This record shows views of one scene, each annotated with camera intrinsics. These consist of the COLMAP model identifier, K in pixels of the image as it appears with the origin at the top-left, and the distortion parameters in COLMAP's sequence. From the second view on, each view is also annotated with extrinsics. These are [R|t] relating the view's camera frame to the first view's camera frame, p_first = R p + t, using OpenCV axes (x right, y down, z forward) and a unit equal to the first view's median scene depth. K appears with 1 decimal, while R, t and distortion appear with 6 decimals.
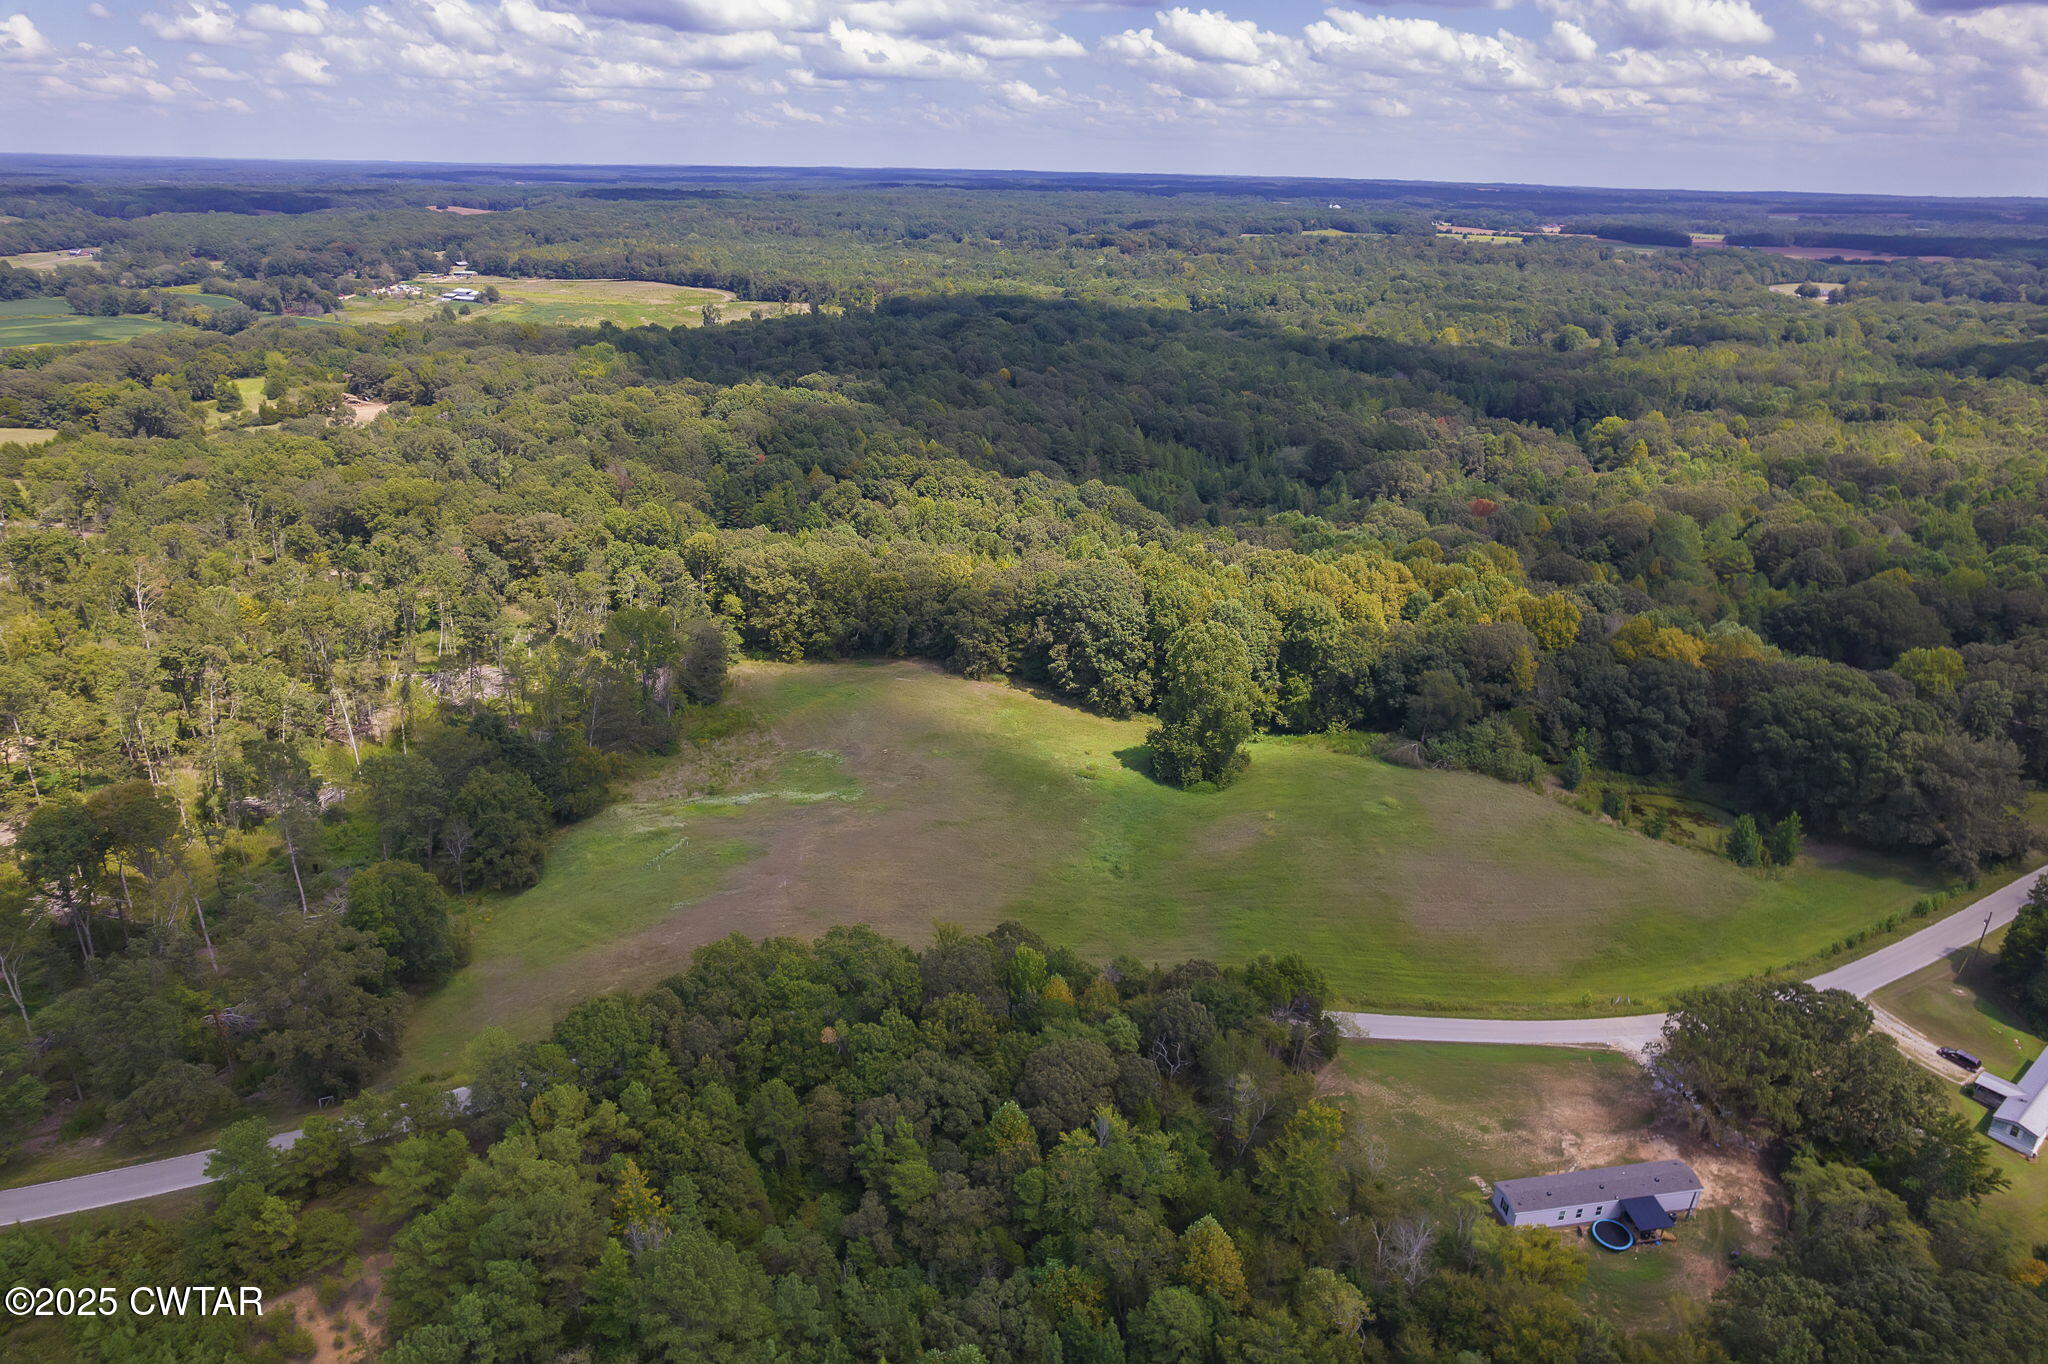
lens RADIAL K [[1314.1, 0, 1032.0], [0, 1314.1, 686.6], [0, 0, 1]] dist [-0.078709, 0.072996]
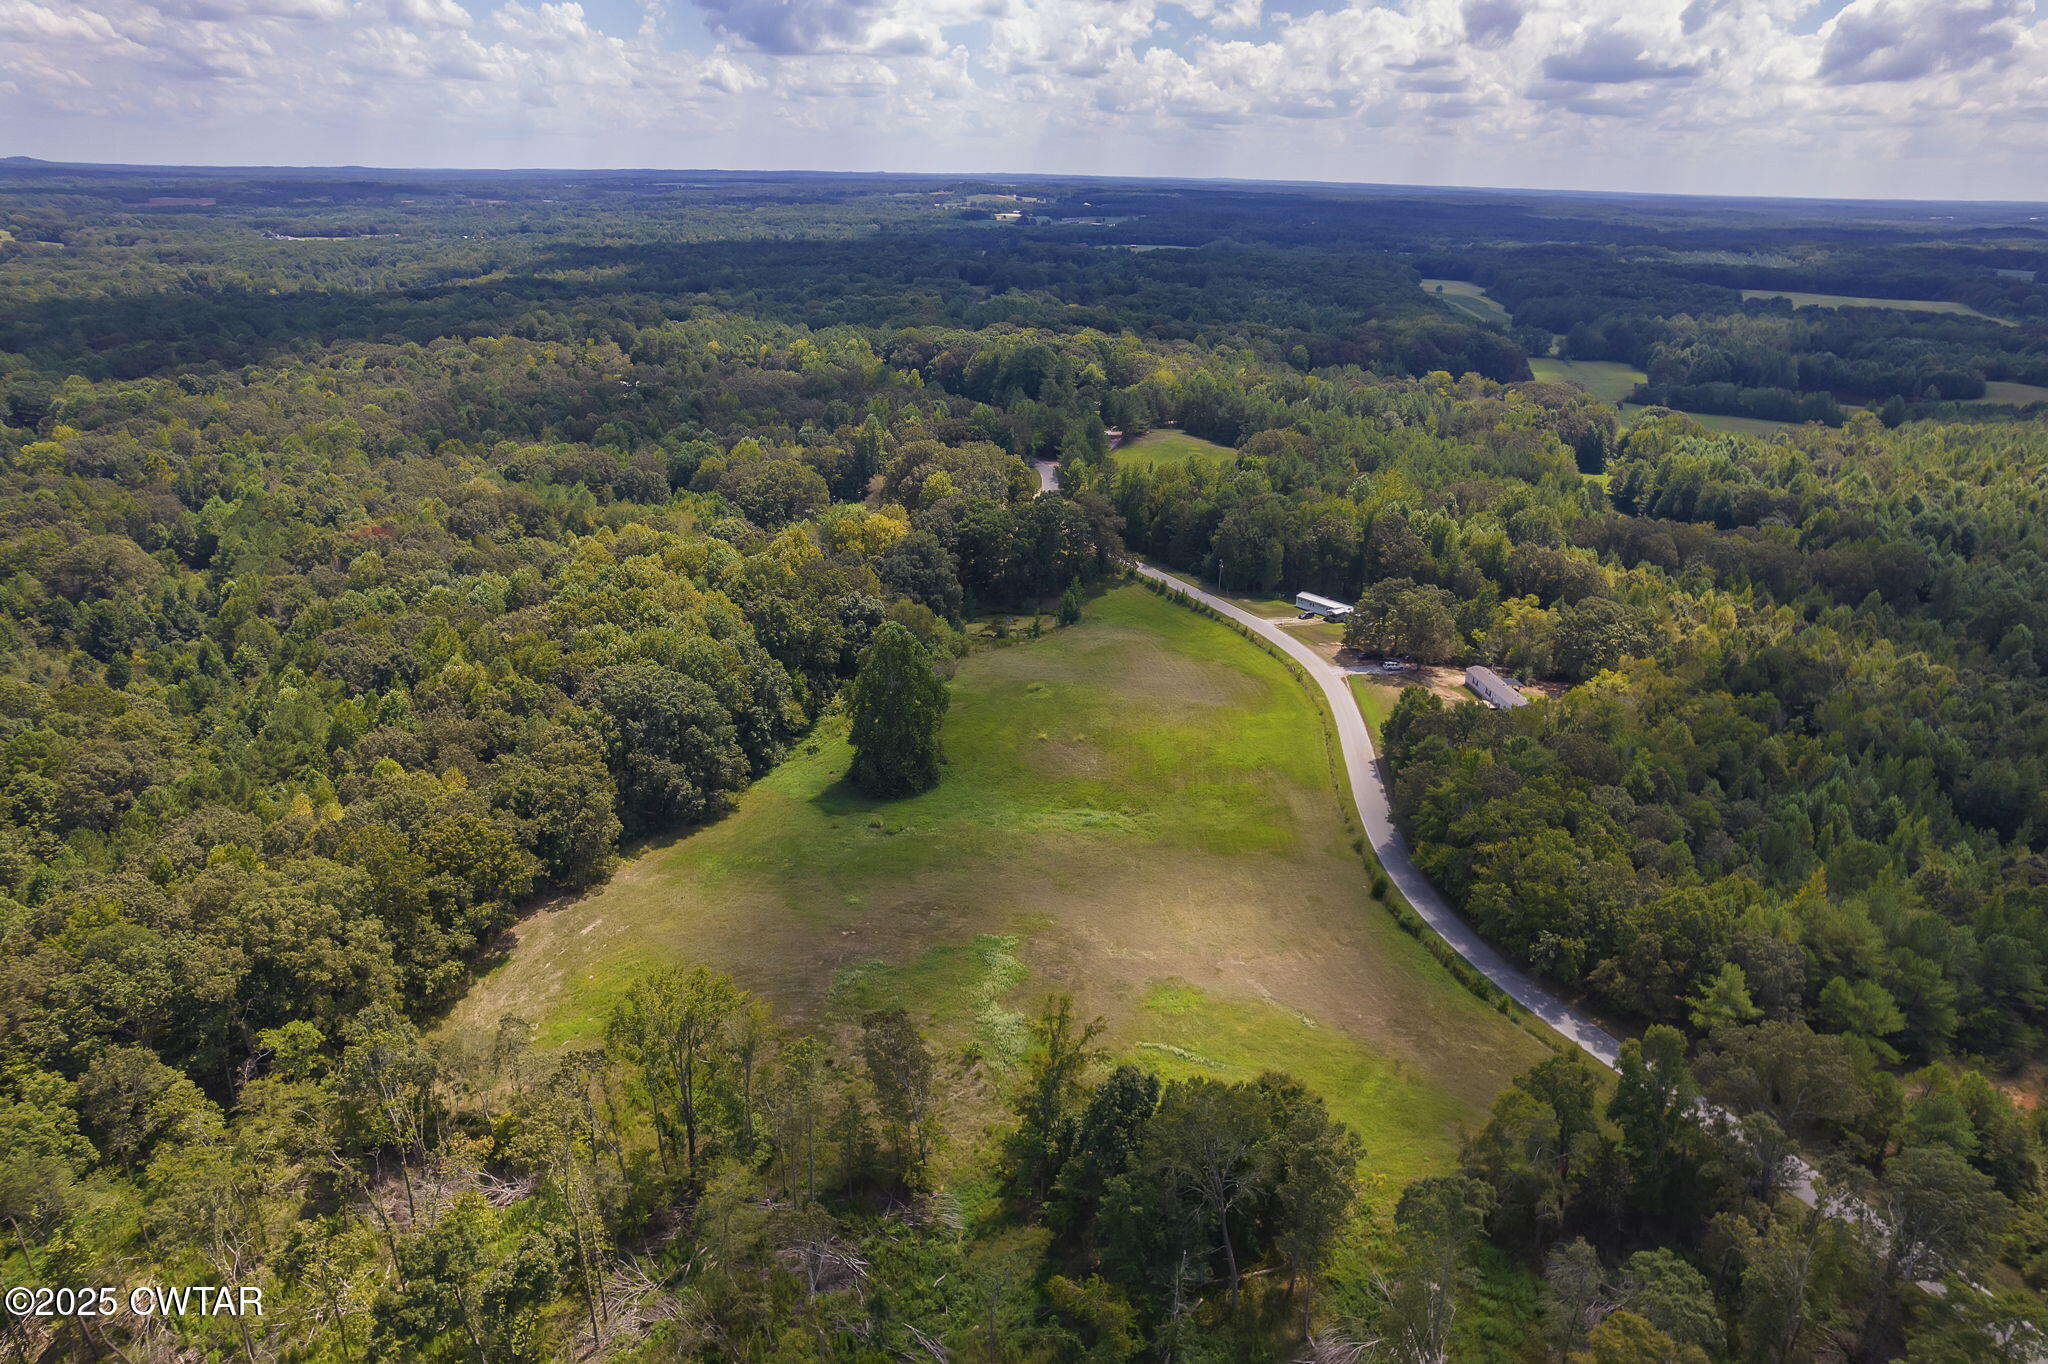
lens RADIAL K [[1314.1, 0, 1033.3], [0, 1314.1, 688.7], [0, 0, 1]] dist [-0.078709, 0.072996]
pose [[0.022026, -0.389701, 0.920678, -0.383036], [0.356051, 0.863579, 0.357015, -0.155821], [-0.934207, 0.319945, 0.157775, 0.369620]]
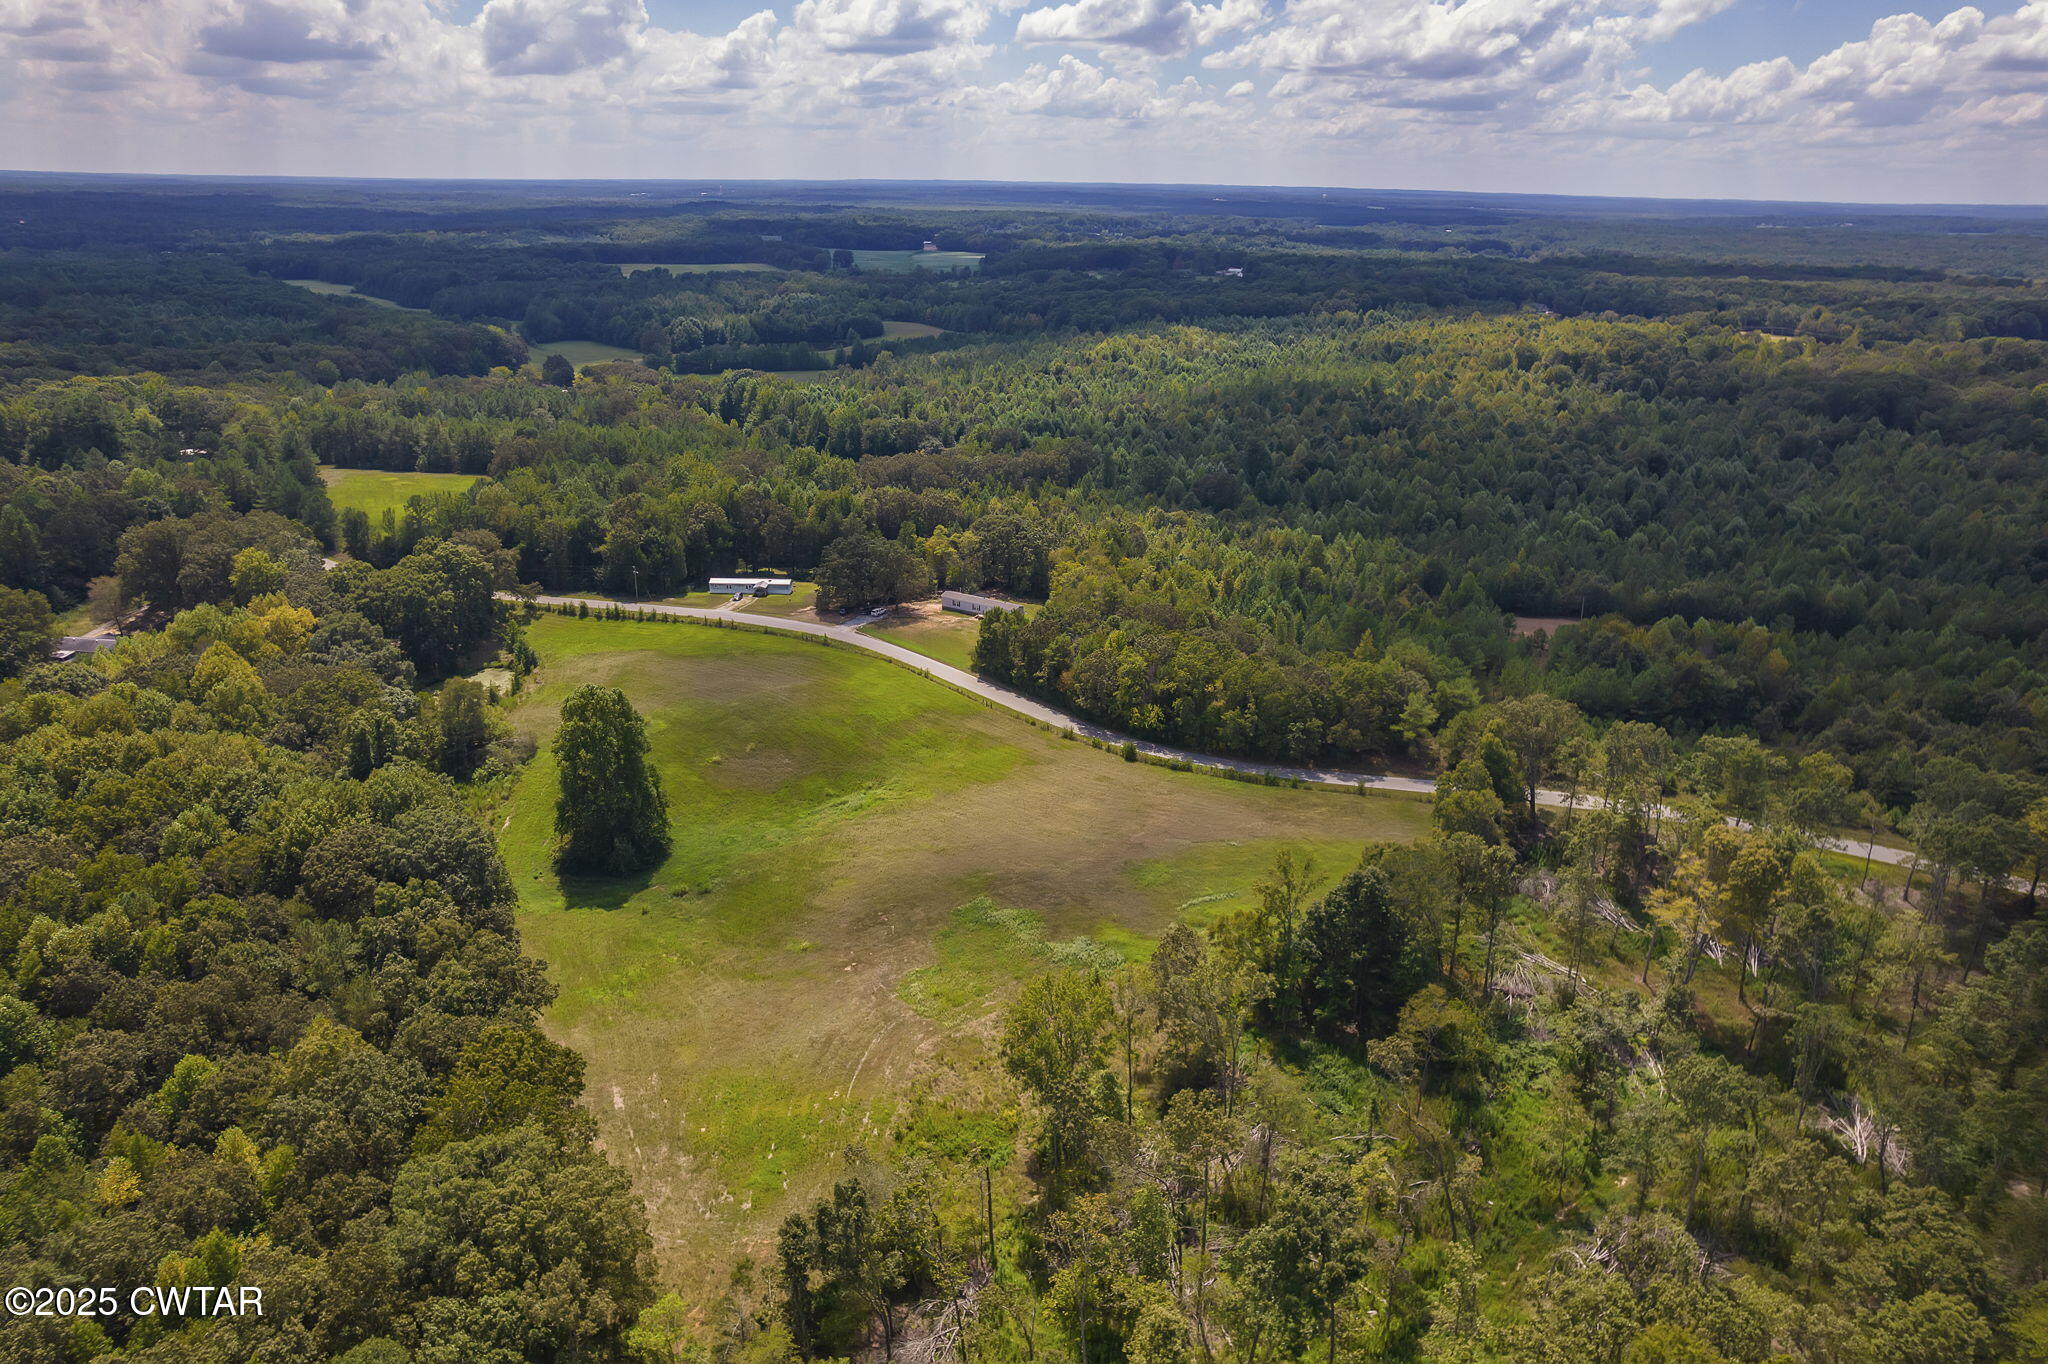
lens RADIAL K [[1314.1, 0, 1035.3], [0, 1314.1, 677.8], [0, 0, 1]] dist [-0.078709, 0.072996]
pose [[-0.754605, -0.266109, 0.599797, -0.300119], [0.215569, 0.762805, 0.609638, -0.255991], [-0.619759, 0.589334, -0.518252, 0.617310]]
